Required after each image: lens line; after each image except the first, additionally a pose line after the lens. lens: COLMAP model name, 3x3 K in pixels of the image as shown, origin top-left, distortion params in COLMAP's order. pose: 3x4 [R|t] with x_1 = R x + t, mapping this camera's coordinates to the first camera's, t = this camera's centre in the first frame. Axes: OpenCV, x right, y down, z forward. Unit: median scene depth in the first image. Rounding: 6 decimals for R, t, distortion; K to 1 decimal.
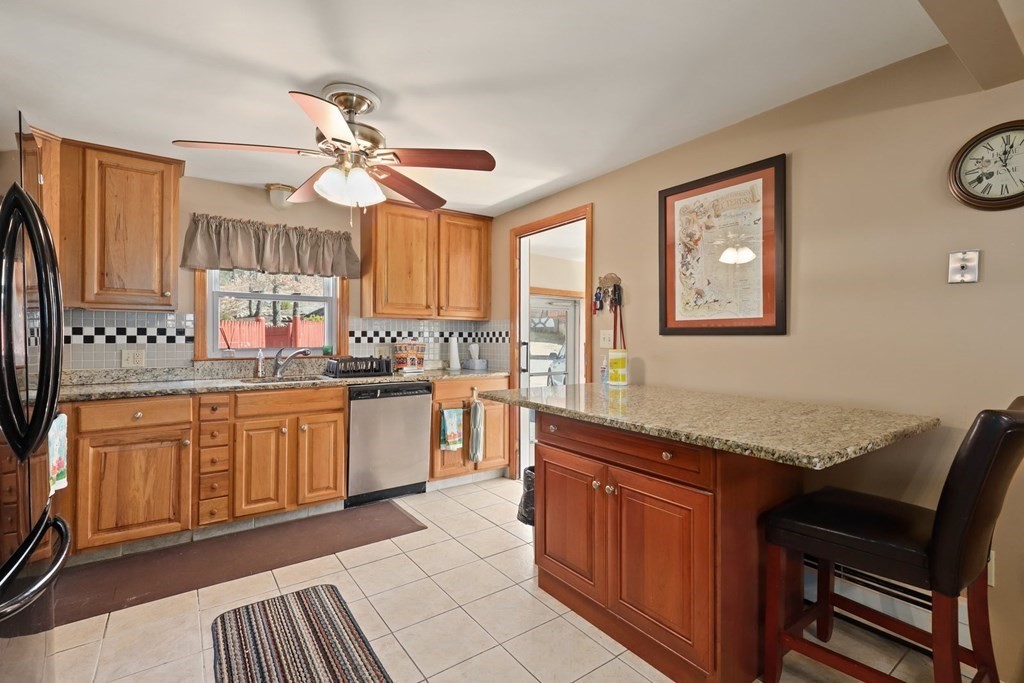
lens RADIAL K [[463.5, 0, 512.6], [0, 463.5, 338.0], [0, 0, 1]] dist [0.009131, -0.003584]
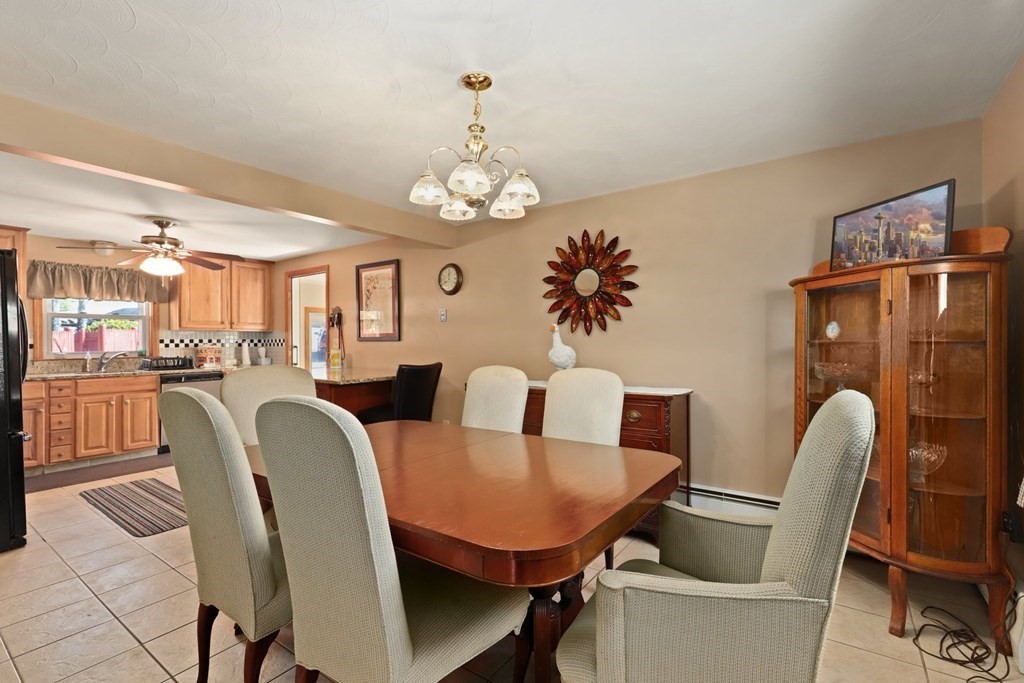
lens RADIAL K [[463.5, 0, 514.5], [0, 463.5, 343.1], [0, 0, 1]] dist [0.009131, -0.003584]
pose [[0.948339, -0.008071, 0.317156, 0.276785], [0.006898, 0.999965, 0.004819, -0.003100], [-0.317183, -0.002382, 0.948361, -0.850418]]
